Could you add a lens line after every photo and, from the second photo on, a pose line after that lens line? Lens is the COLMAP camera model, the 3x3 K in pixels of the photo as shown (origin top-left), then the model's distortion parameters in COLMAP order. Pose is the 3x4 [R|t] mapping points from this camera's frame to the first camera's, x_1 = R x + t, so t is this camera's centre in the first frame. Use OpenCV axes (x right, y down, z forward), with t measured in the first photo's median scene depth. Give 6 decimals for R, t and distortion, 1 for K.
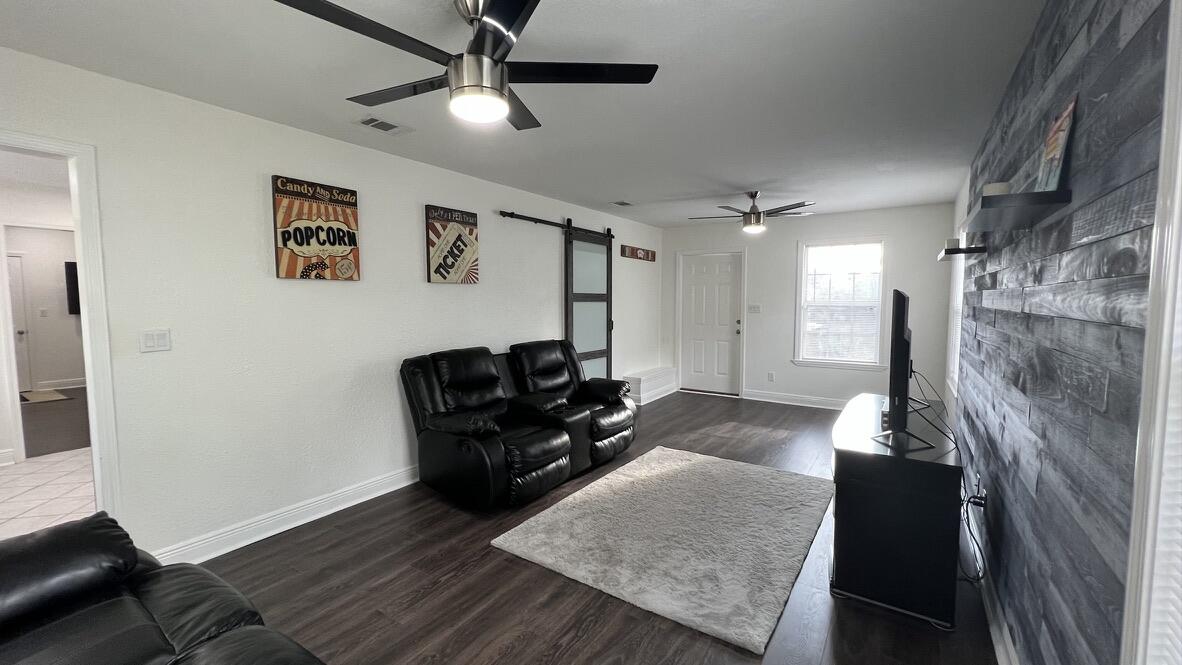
lens RADIAL K [[474.3, 0, 588.3], [0, 474.3, 330.1], [0, 0, 1]] dist [-0.000472, 0.000352]
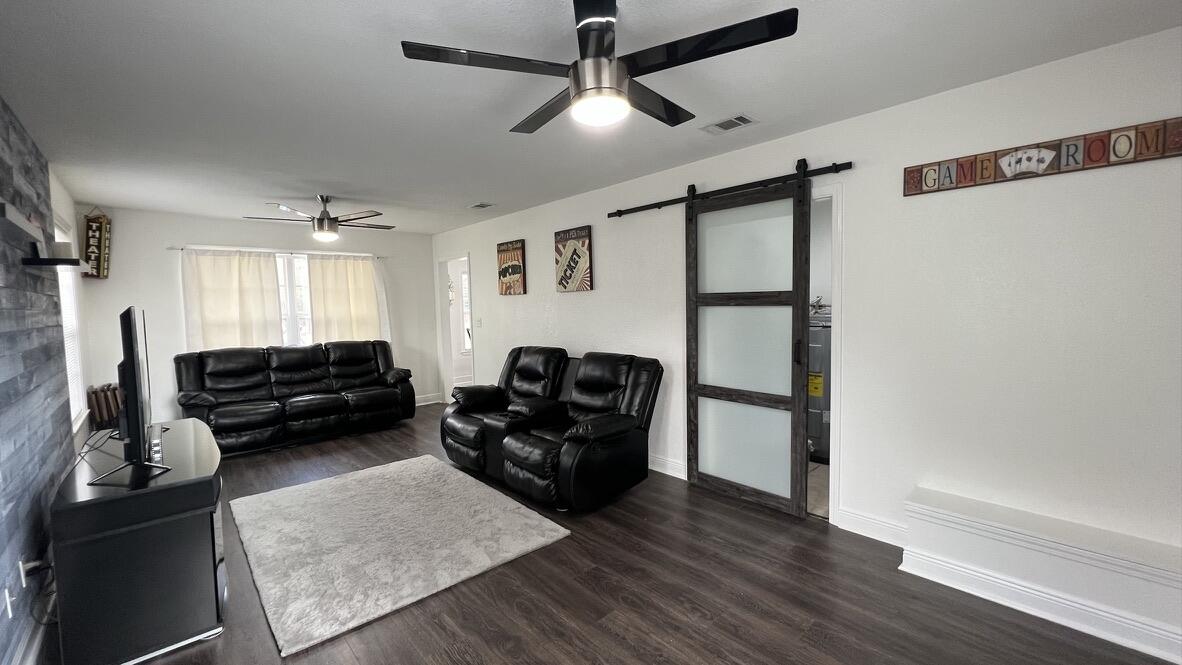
lens RADIAL K [[474.3, 0, 586.8], [0, 474.3, 331.9], [0, 0, 1]] dist [-0.000472, 0.000352]
pose [[-0.236233, 0.076510, -0.968680, 0.879689], [-0.033468, 0.995663, 0.086803, -0.104069], [0.971120, 0.052926, -0.232648, 1.340907]]
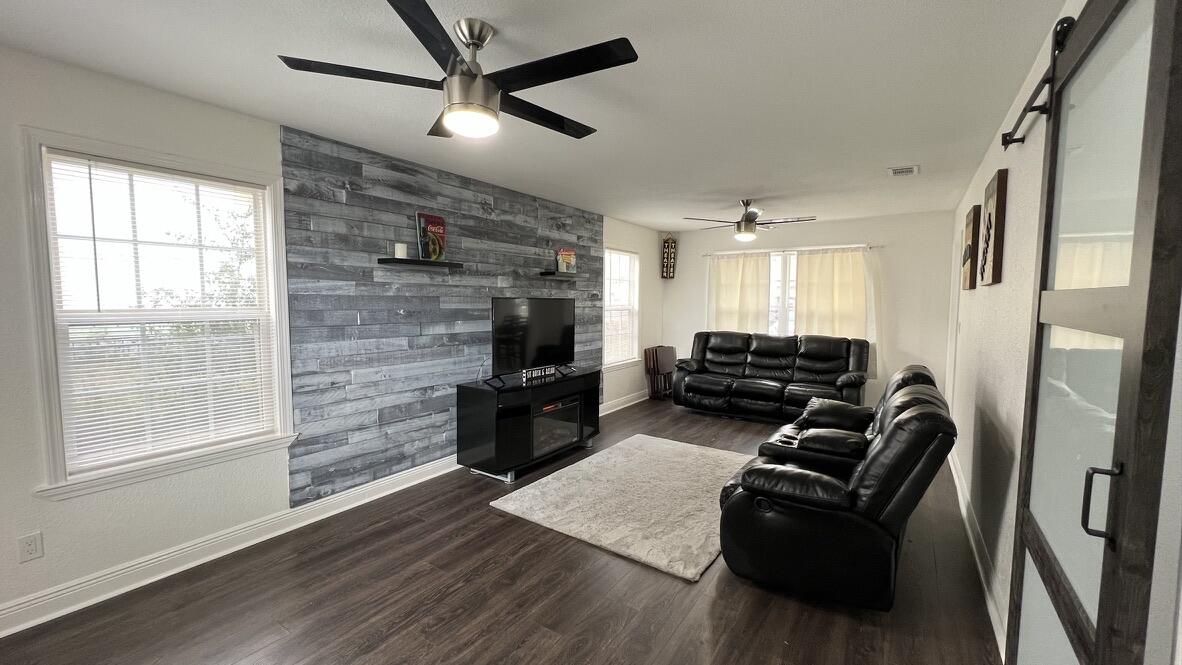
lens RADIAL K [[474.3, 0, 592.9], [0, 474.3, 333.8], [0, 0, 1]] dist [-0.000472, 0.000352]
pose [[-0.999993, 0.003613, 0.000244, 0.309575], [0.003614, 0.991170, 0.132550, -0.125986], [0.000237, 0.132550, -0.991176, 1.737403]]
